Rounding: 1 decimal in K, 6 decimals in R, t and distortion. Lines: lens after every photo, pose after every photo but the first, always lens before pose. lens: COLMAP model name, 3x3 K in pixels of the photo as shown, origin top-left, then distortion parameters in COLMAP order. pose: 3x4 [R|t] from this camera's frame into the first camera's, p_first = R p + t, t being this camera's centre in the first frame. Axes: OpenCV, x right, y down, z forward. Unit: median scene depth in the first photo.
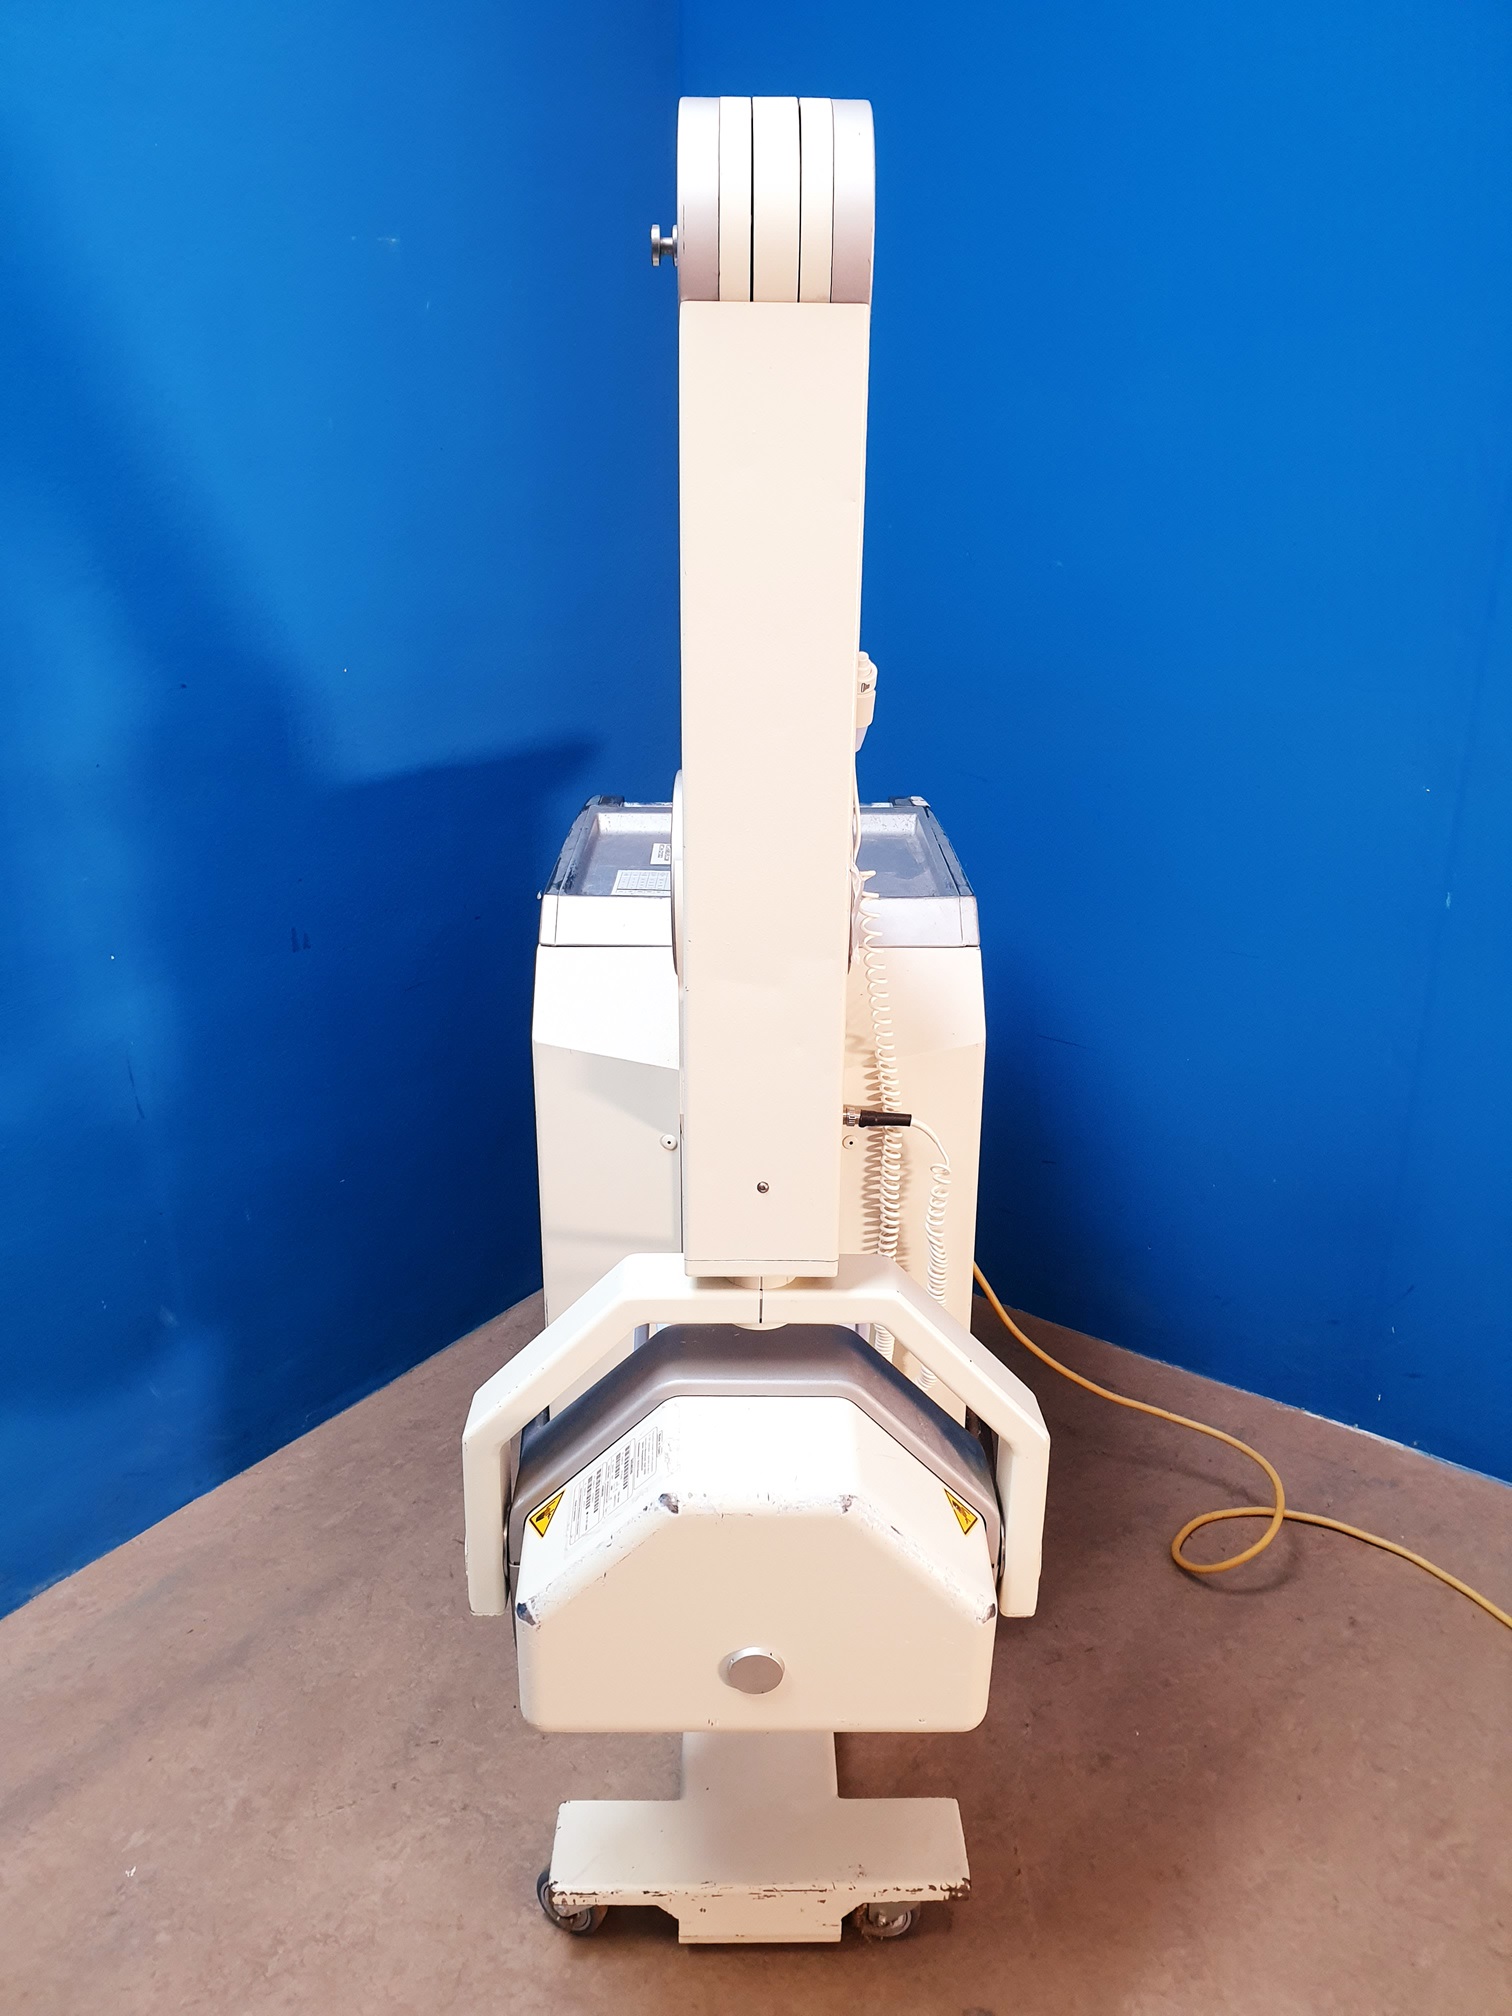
lens RADIAL K [[1575.7, 0, 750.5], [0, 1575.7, 998.8], [0, 0, 1]] dist [-0.016400, 0.048601]
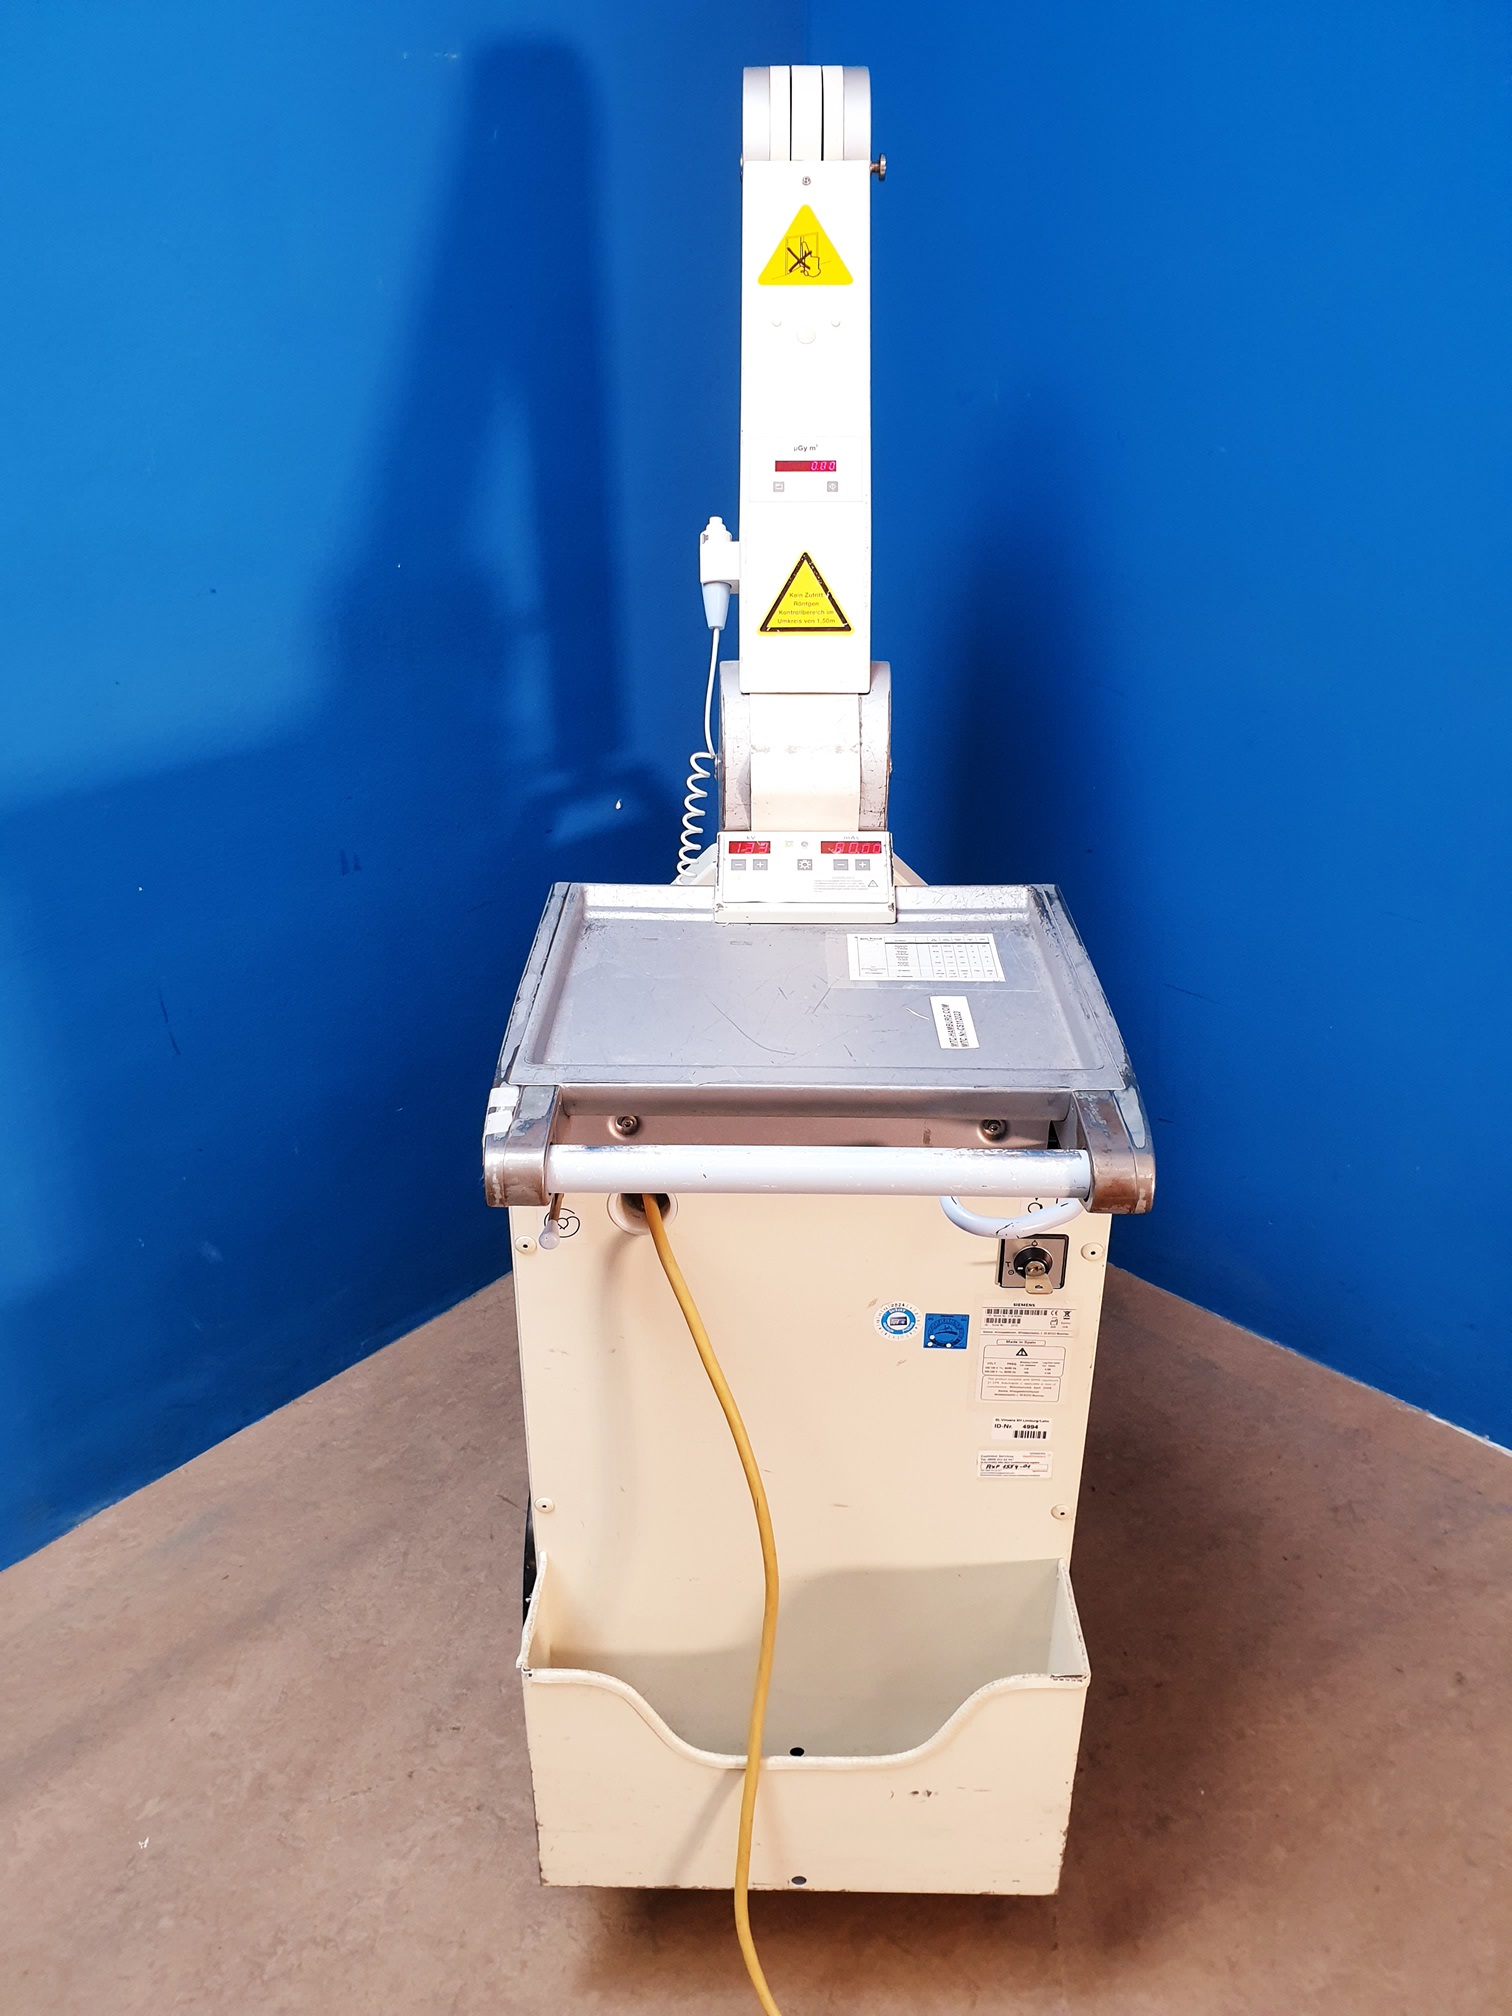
lens RADIAL K [[1575.7, 0, 742.8], [0, 1575.7, 995.5], [0, 0, 1]] dist [-0.016400, 0.048601]
pose [[0.993913, 0.050753, -0.097776, 0.043938], [-0.038216, 0.991284, 0.126081, -0.097915], [0.103322, -0.121577, 0.987190, 0.115457]]
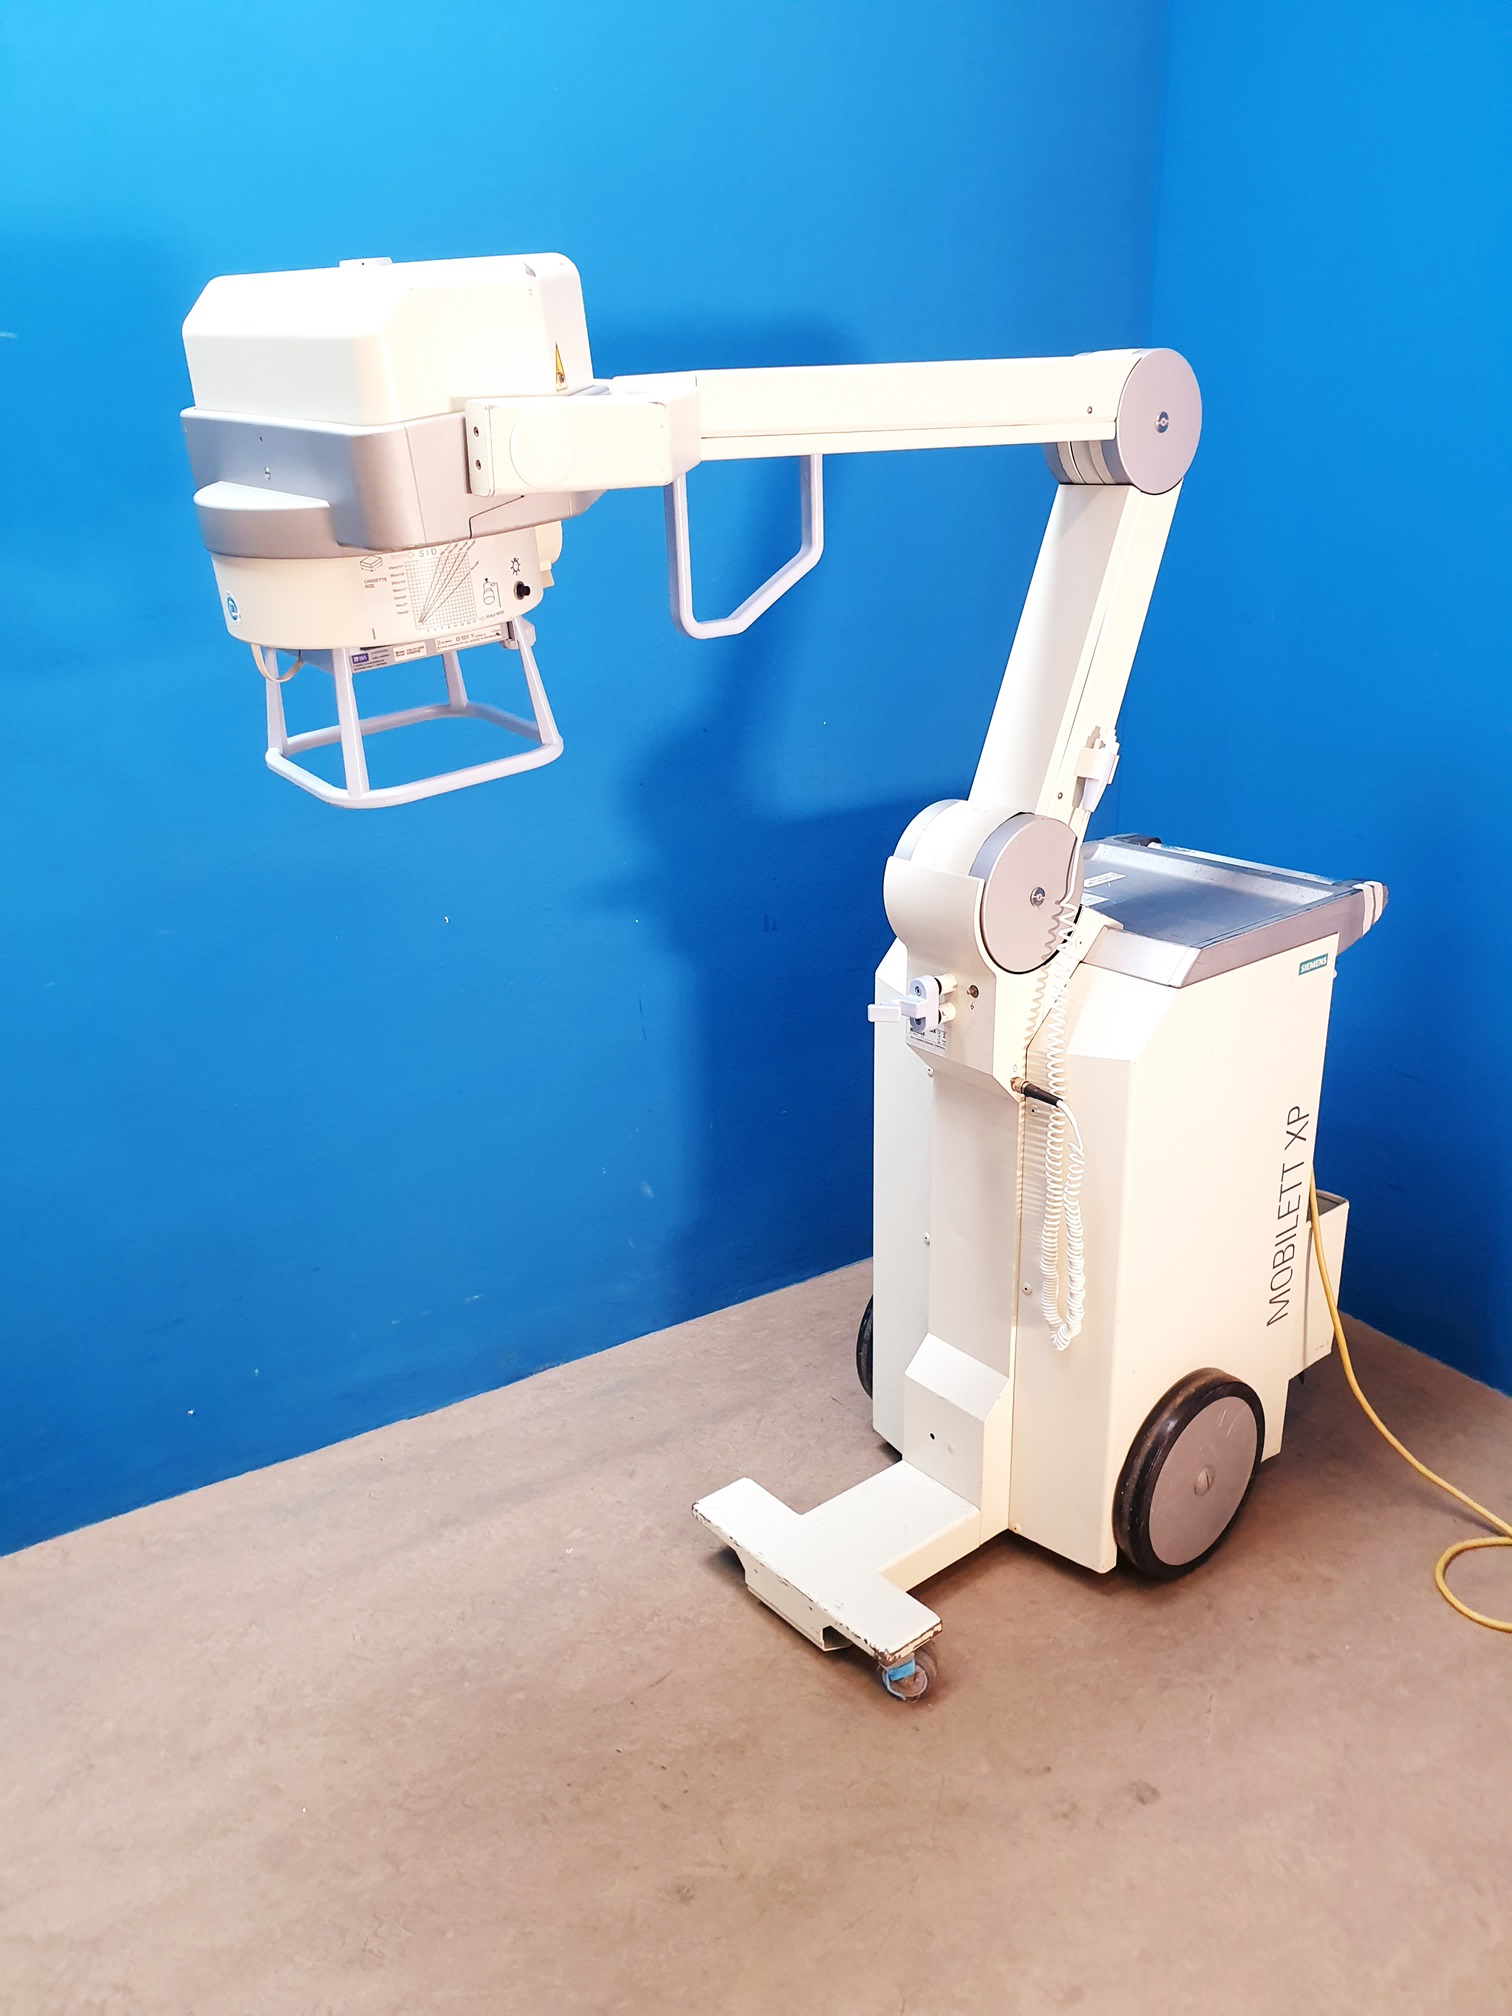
lens RADIAL K [[1575.7, 0, 751.2], [0, 1575.7, 992.3], [0, 0, 1]] dist [-0.016400, 0.048601]
pose [[0.936429, 0.103272, -0.335314, 0.167286], [-0.110936, 0.993821, -0.003728, 0.031050], [0.332857, 0.040689, 0.942099, -0.276144]]
